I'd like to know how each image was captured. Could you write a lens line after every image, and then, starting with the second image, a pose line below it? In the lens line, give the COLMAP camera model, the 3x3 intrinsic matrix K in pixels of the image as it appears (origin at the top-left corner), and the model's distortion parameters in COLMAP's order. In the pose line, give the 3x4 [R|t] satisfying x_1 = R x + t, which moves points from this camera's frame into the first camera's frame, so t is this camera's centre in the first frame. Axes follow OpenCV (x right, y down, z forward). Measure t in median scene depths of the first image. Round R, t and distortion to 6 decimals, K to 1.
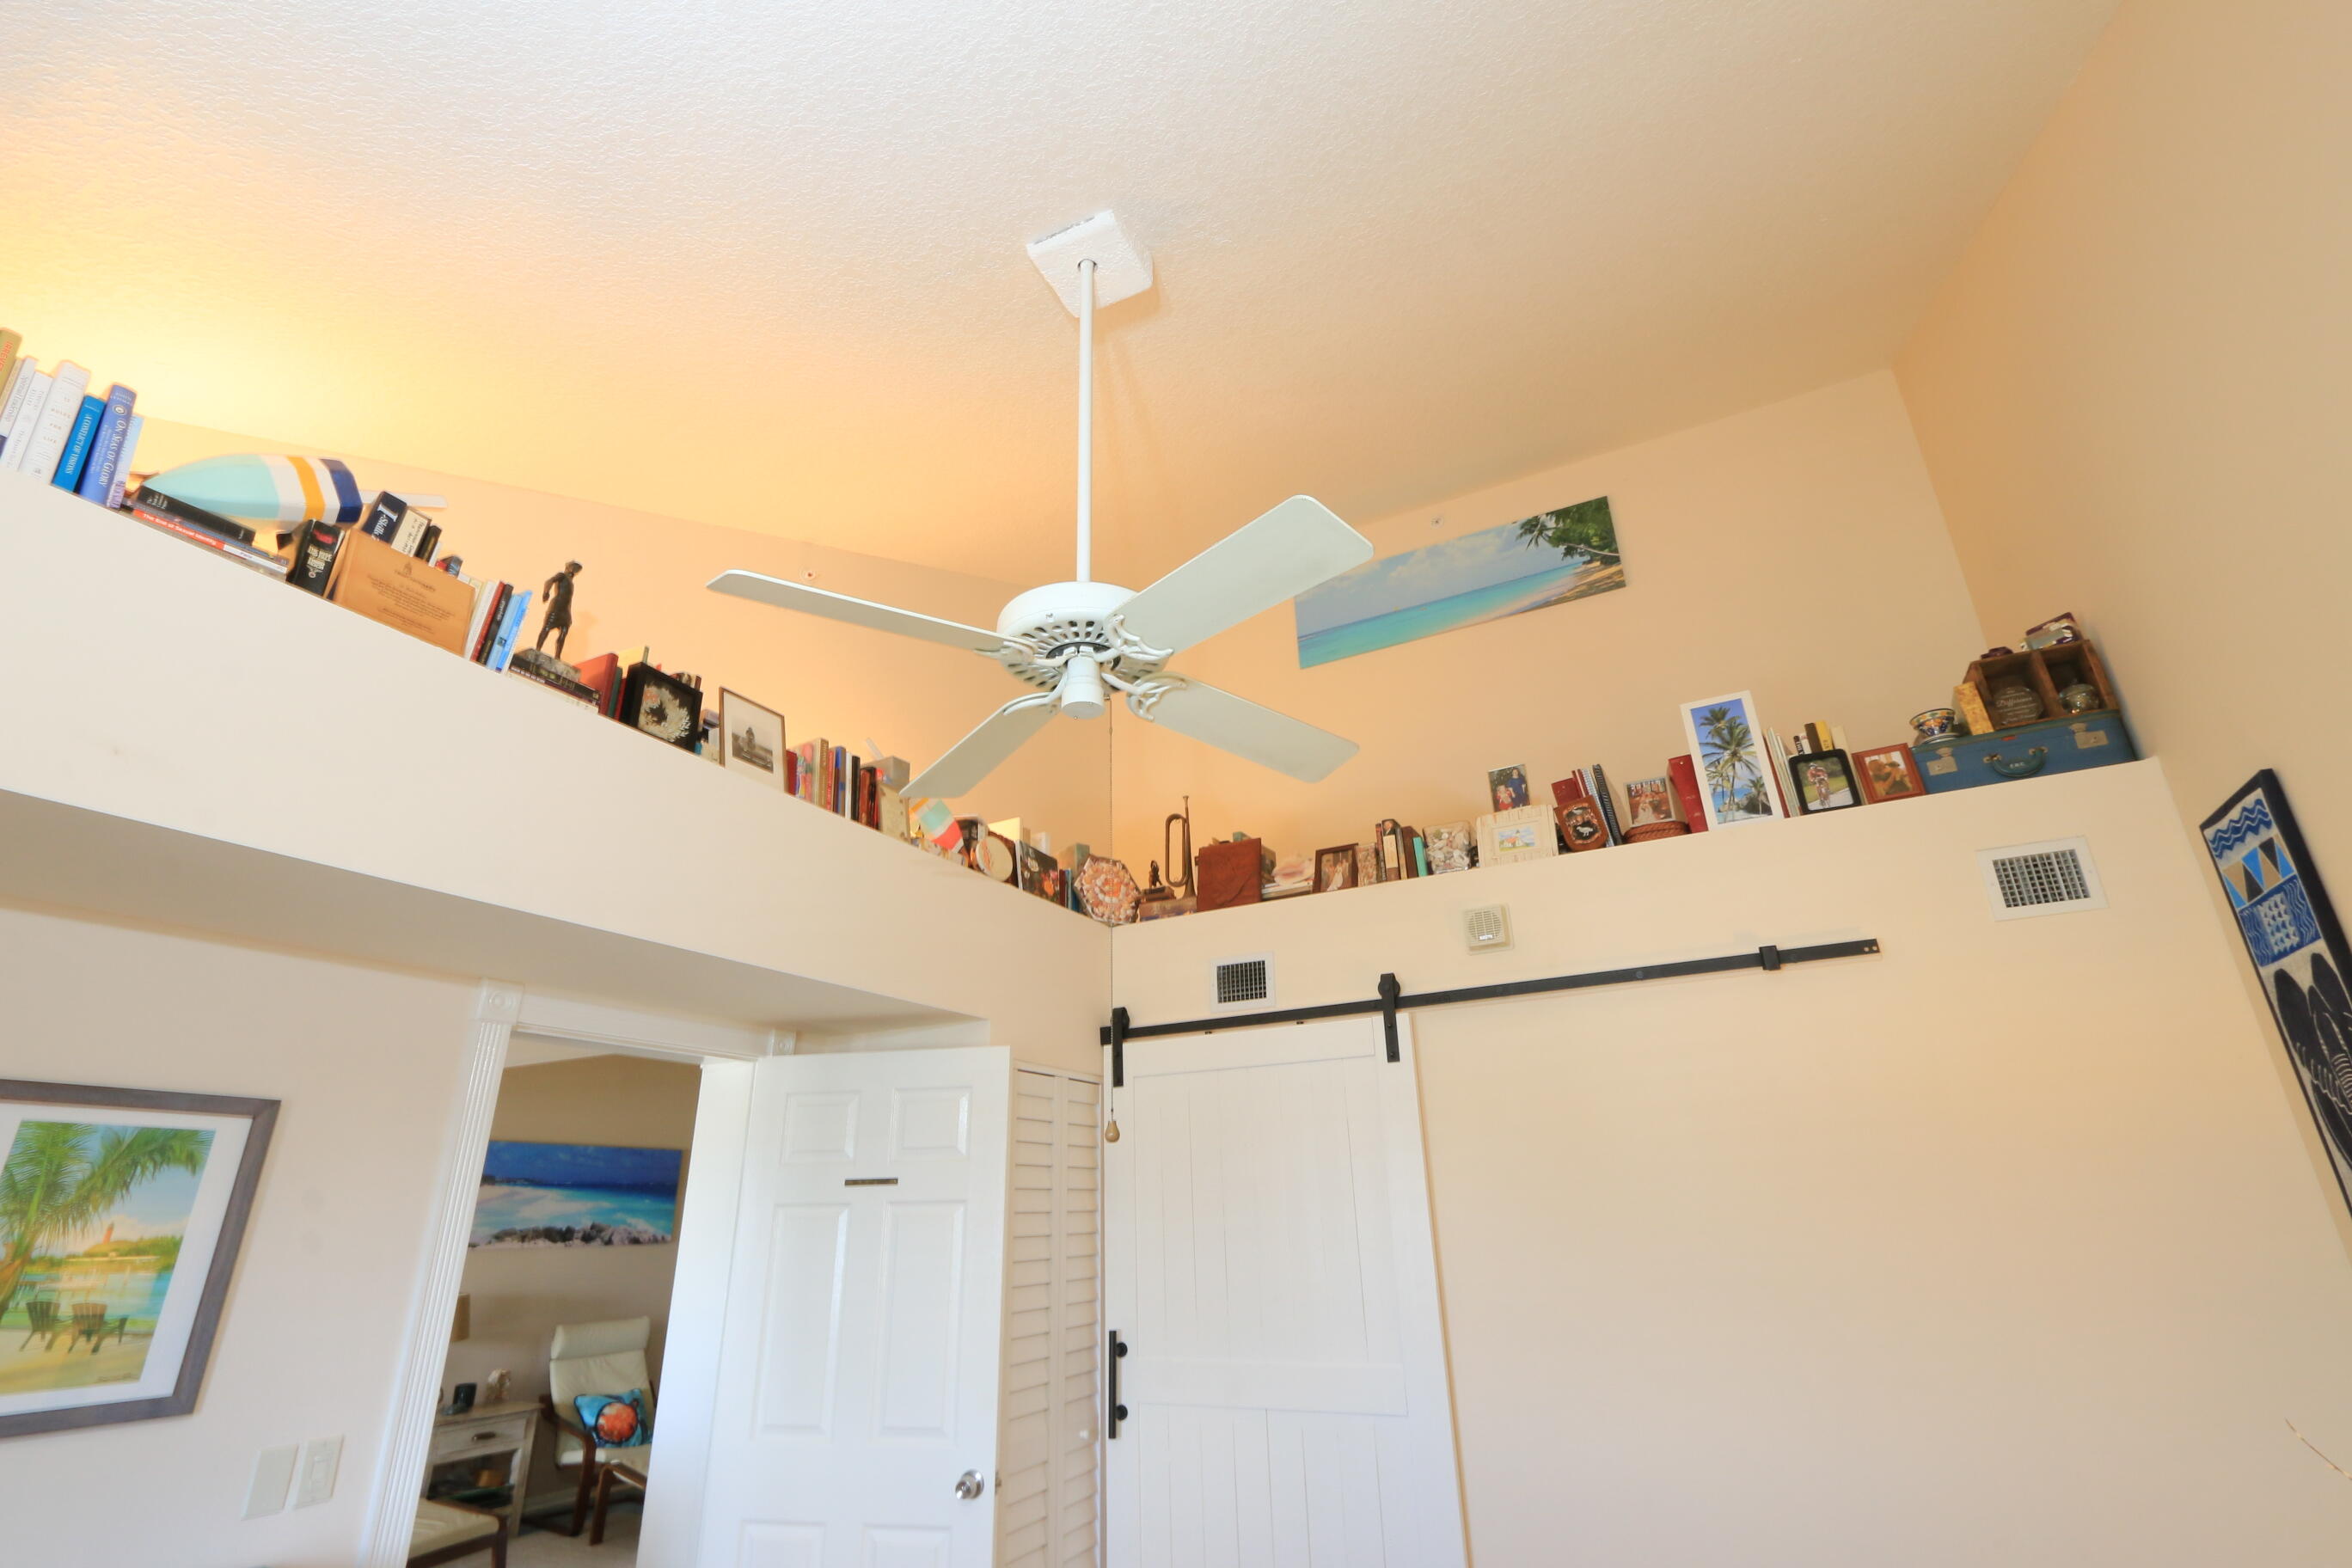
lens RADIAL K [[1078.0, 0, 1183.8], [0, 1078.0, 785.8], [0, 0, 1]] dist [-0.025488, 0.006418]
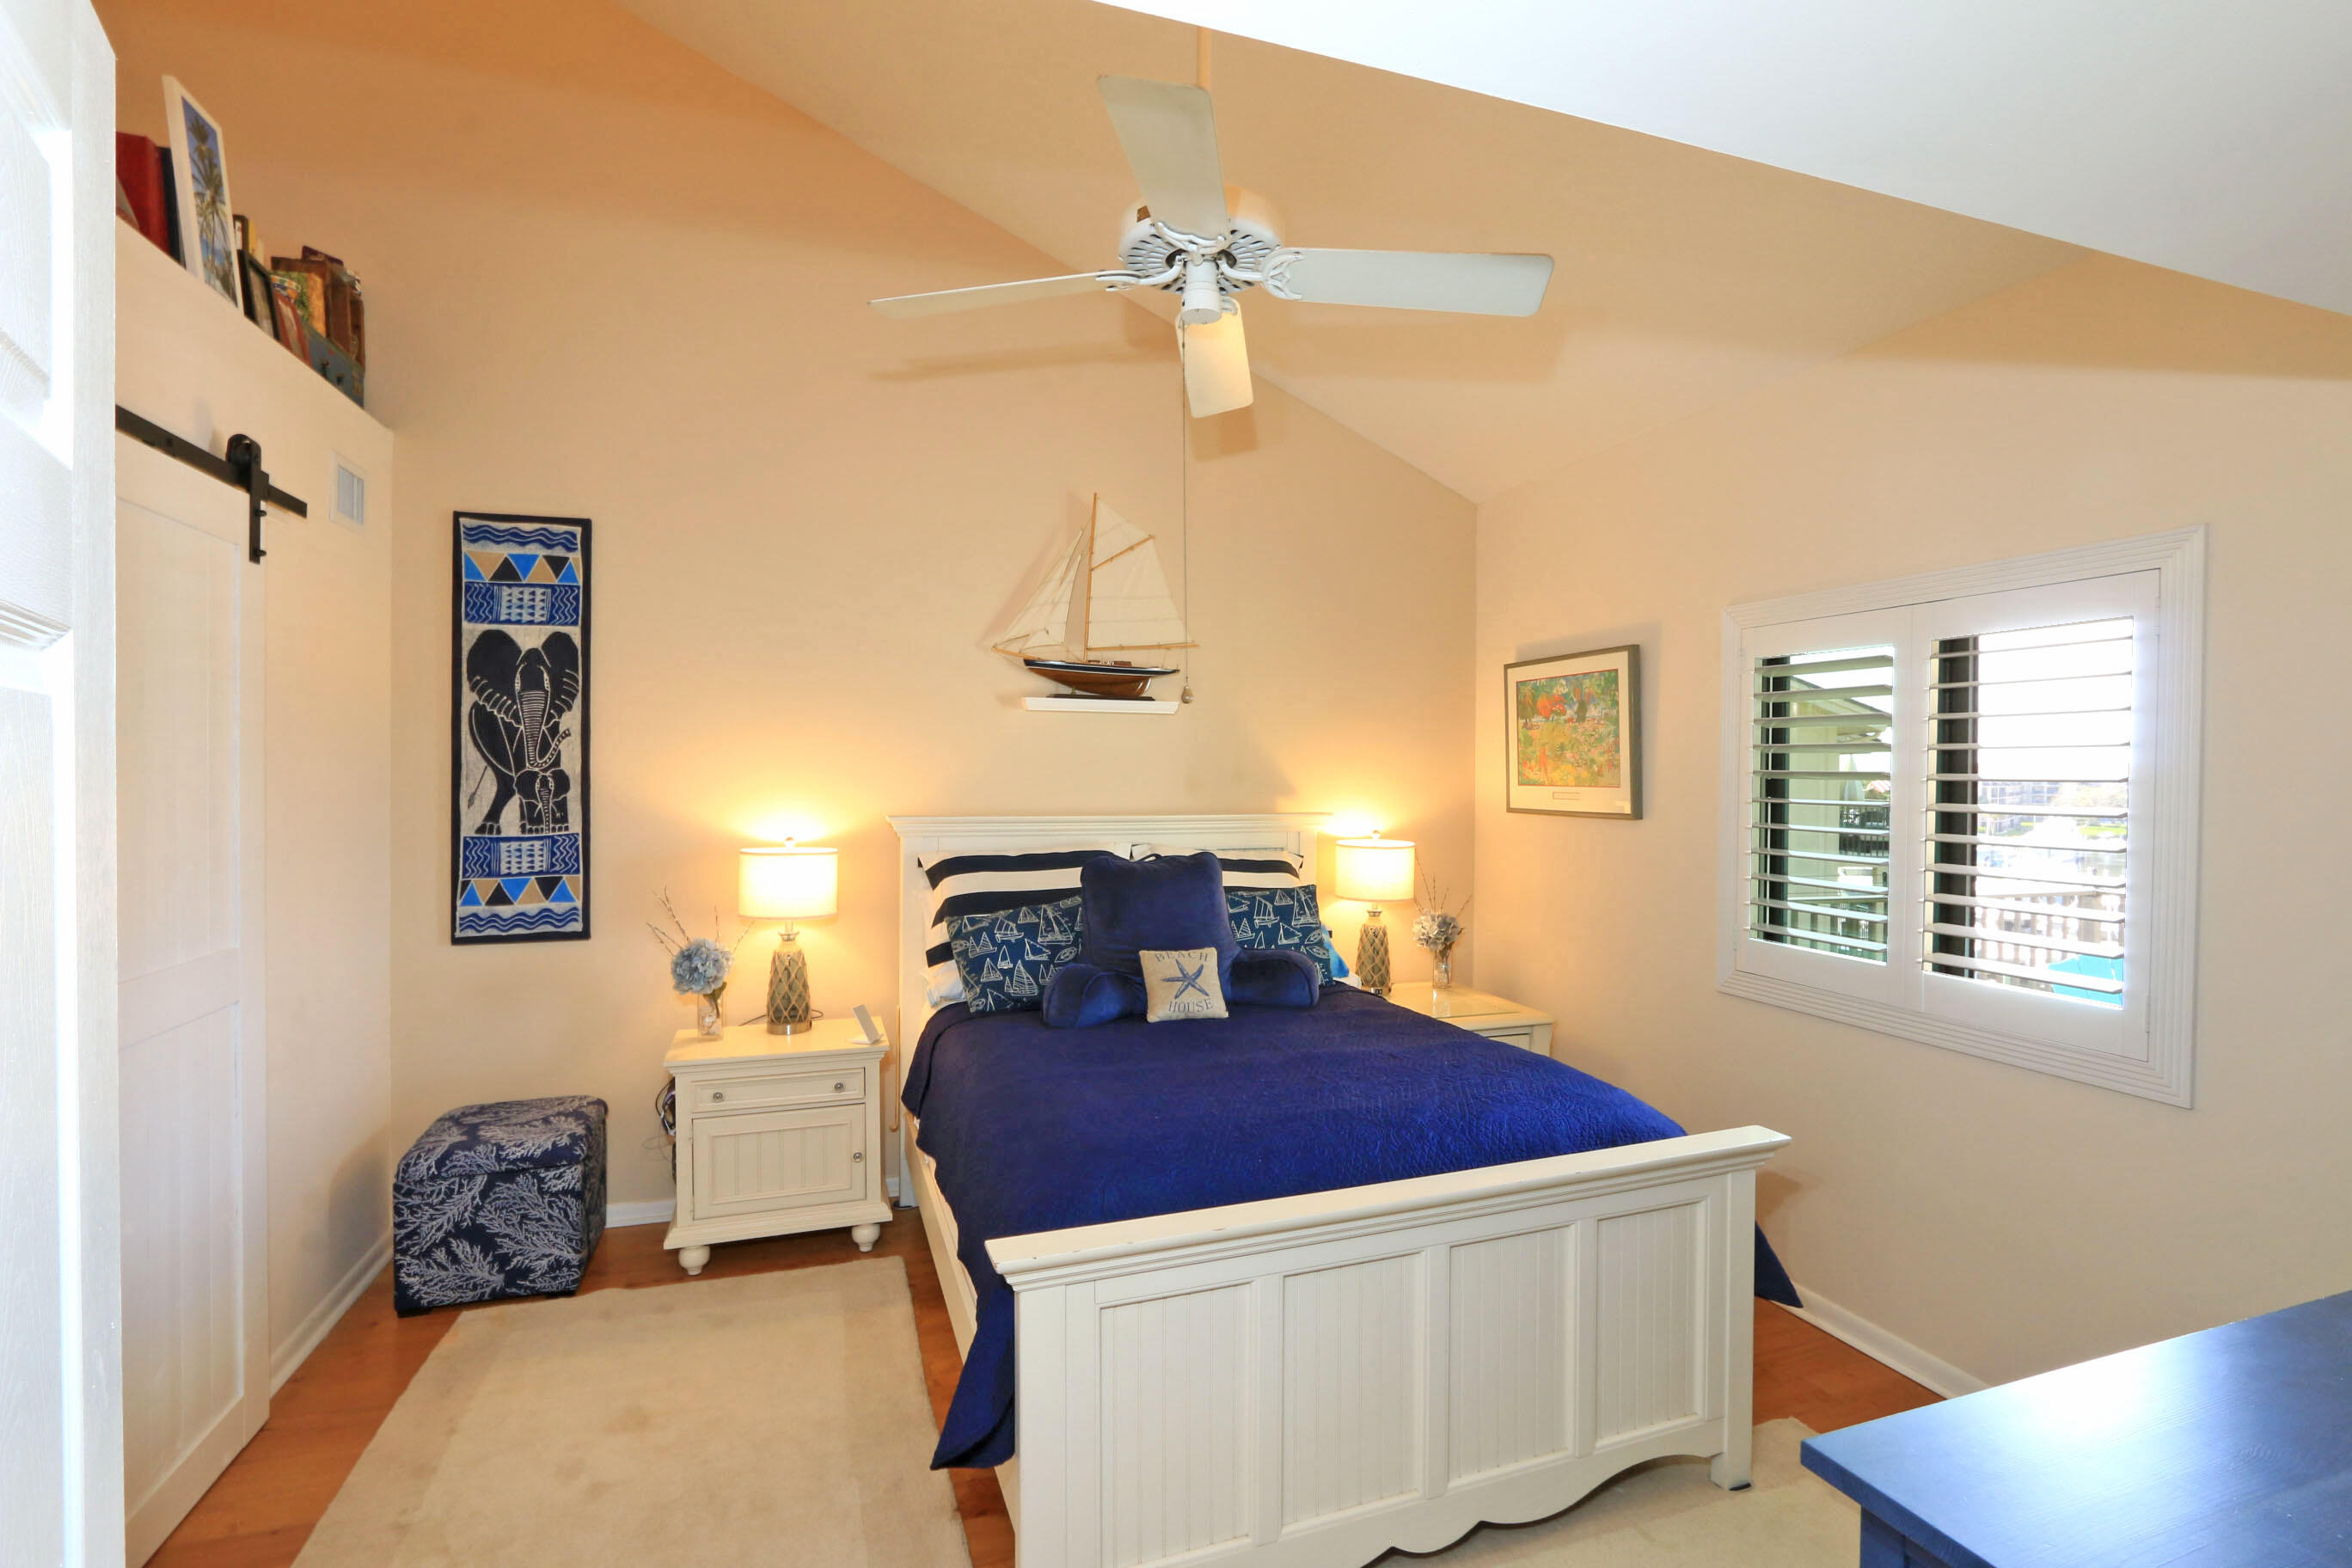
lens RADIAL K [[1077.1, 0, 1185.1], [0, 1077.1, 782.9], [0, 0, 1]] dist [-0.016117, 0.000097]
pose [[-0.716752, 0.014764, 0.697172, -0.485993], [-0.250151, 0.927789, -0.276824, 0.388590], [-0.650915, -0.372813, -0.661302, 0.915682]]
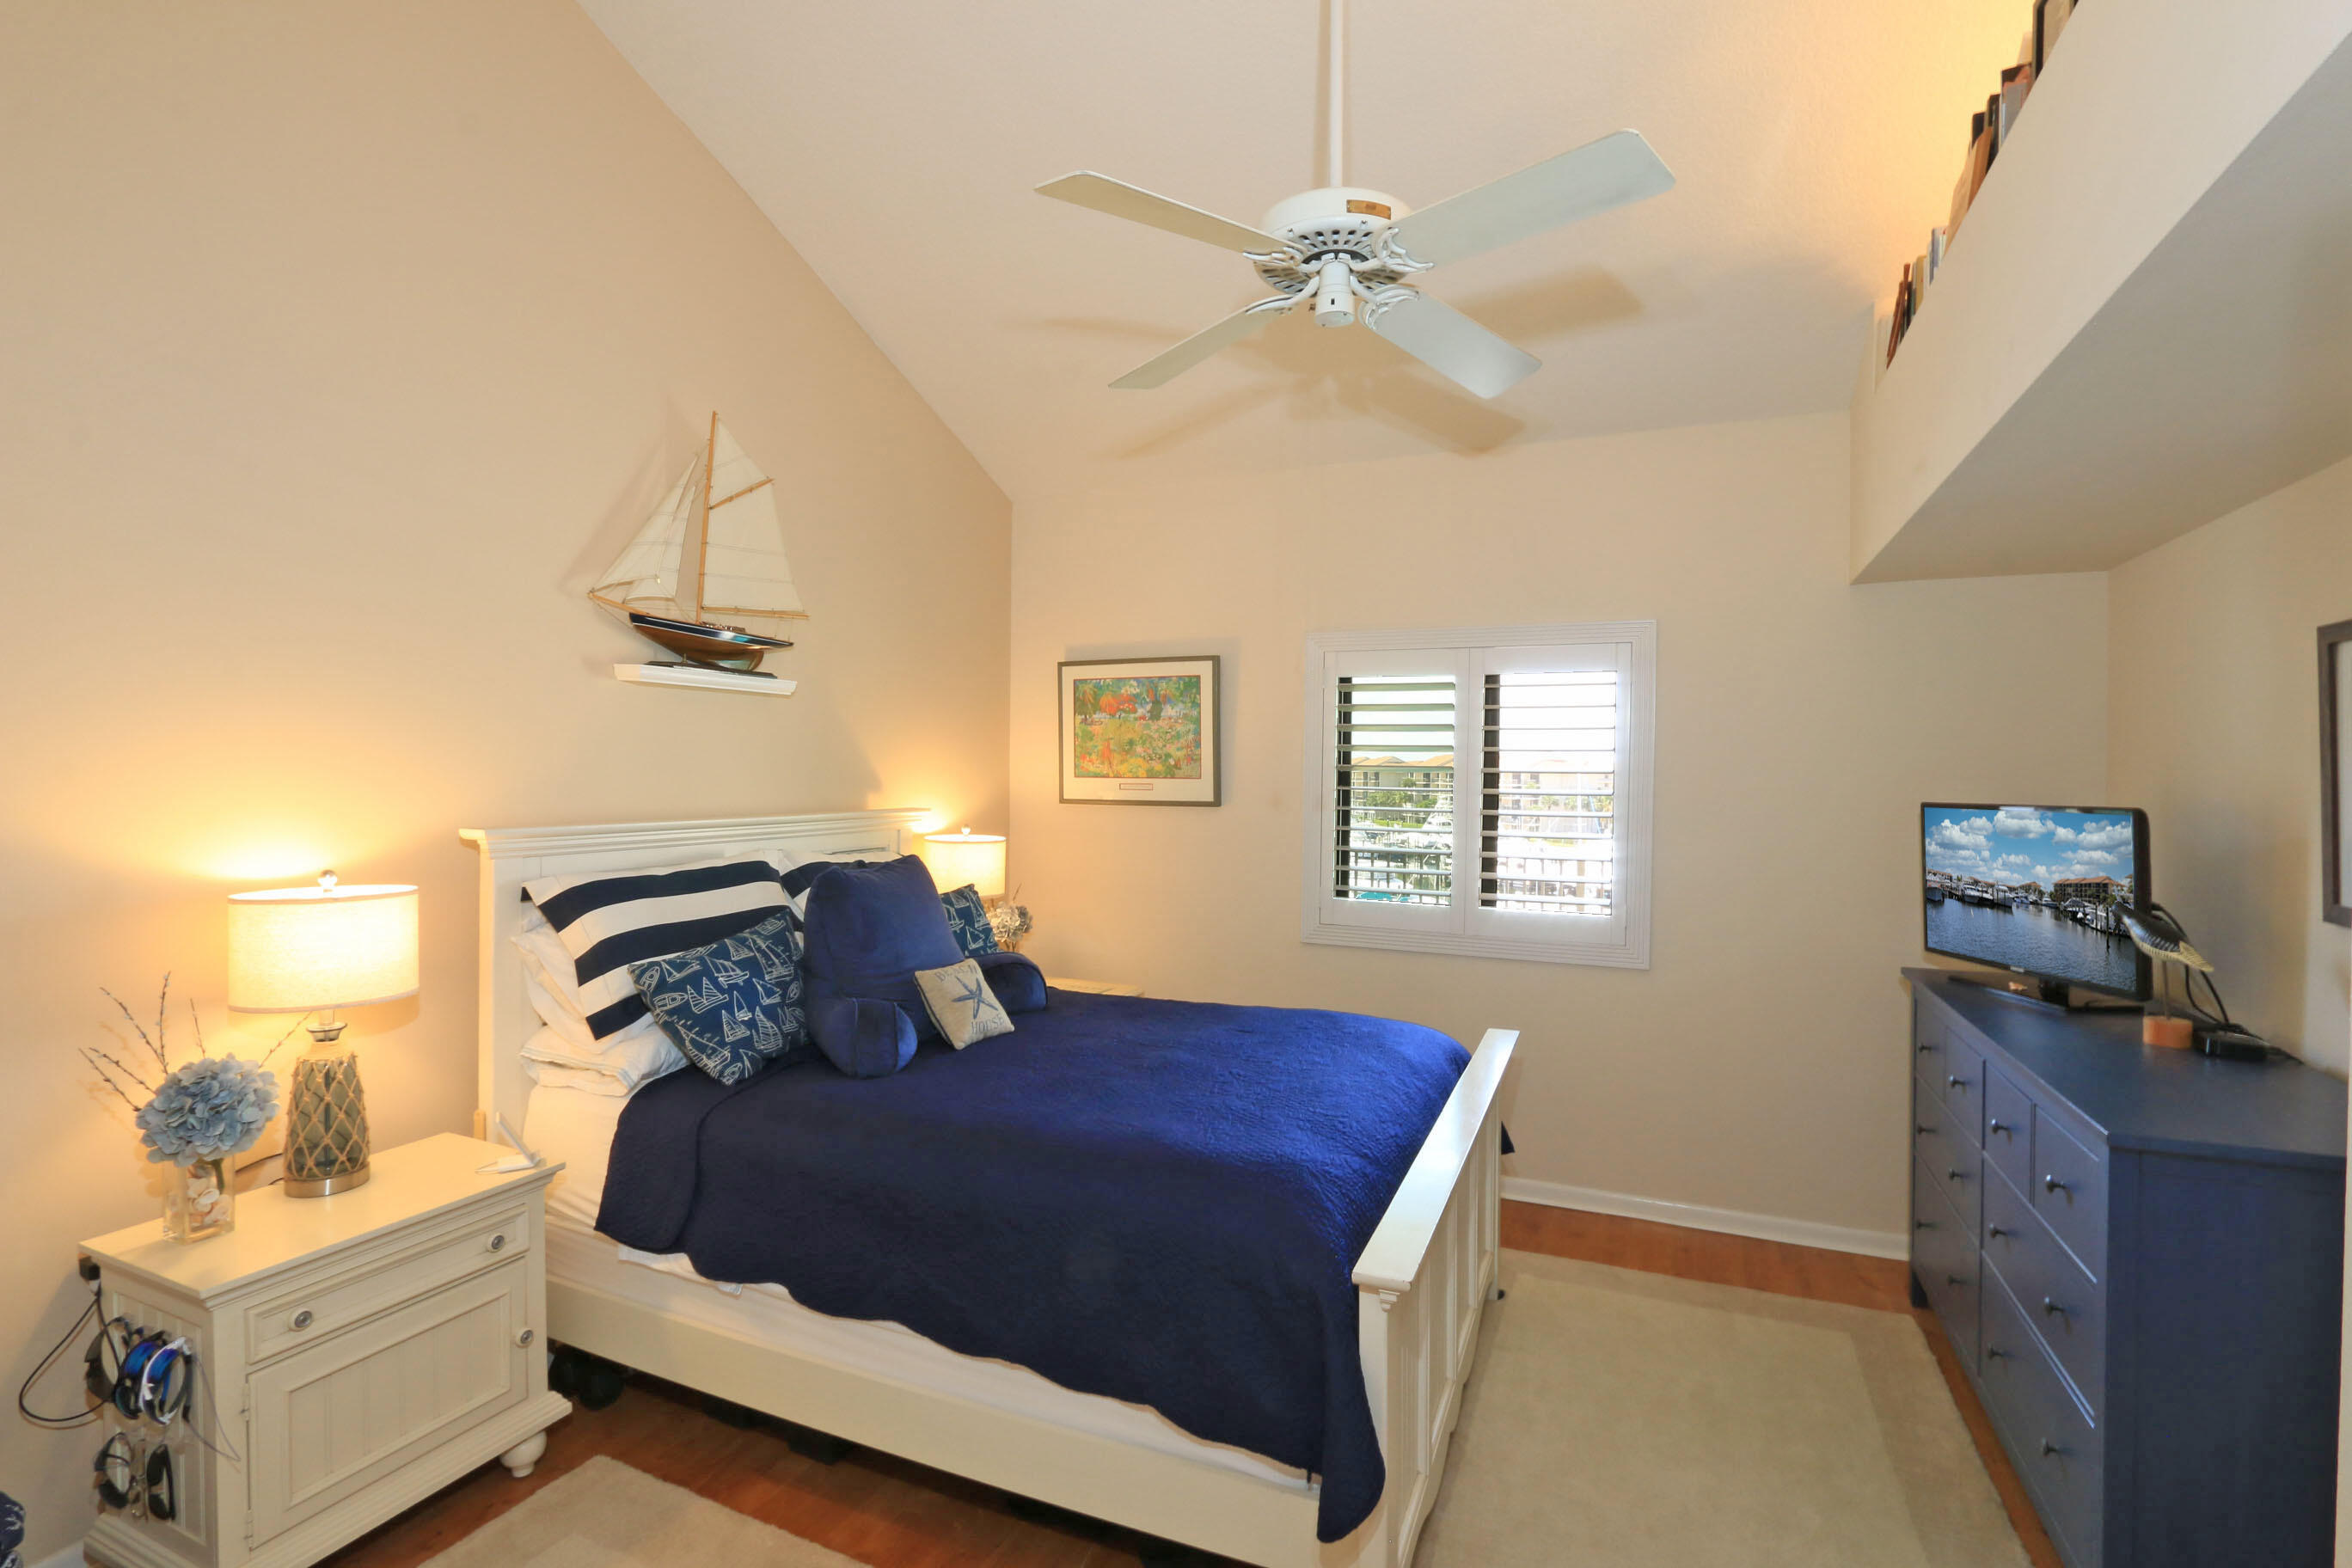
lens RADIAL K [[1107.5, 0, 1182.7], [0, 1107.5, 777.2], [0, 0, 1]] dist [-0.001371, -0.000316]
pose [[-0.998311, 0.019276, -0.054808, 0.082011], [0.038091, 0.929477, -0.366909, 0.457357], [0.043870, -0.368376, -0.928641, 1.119634]]
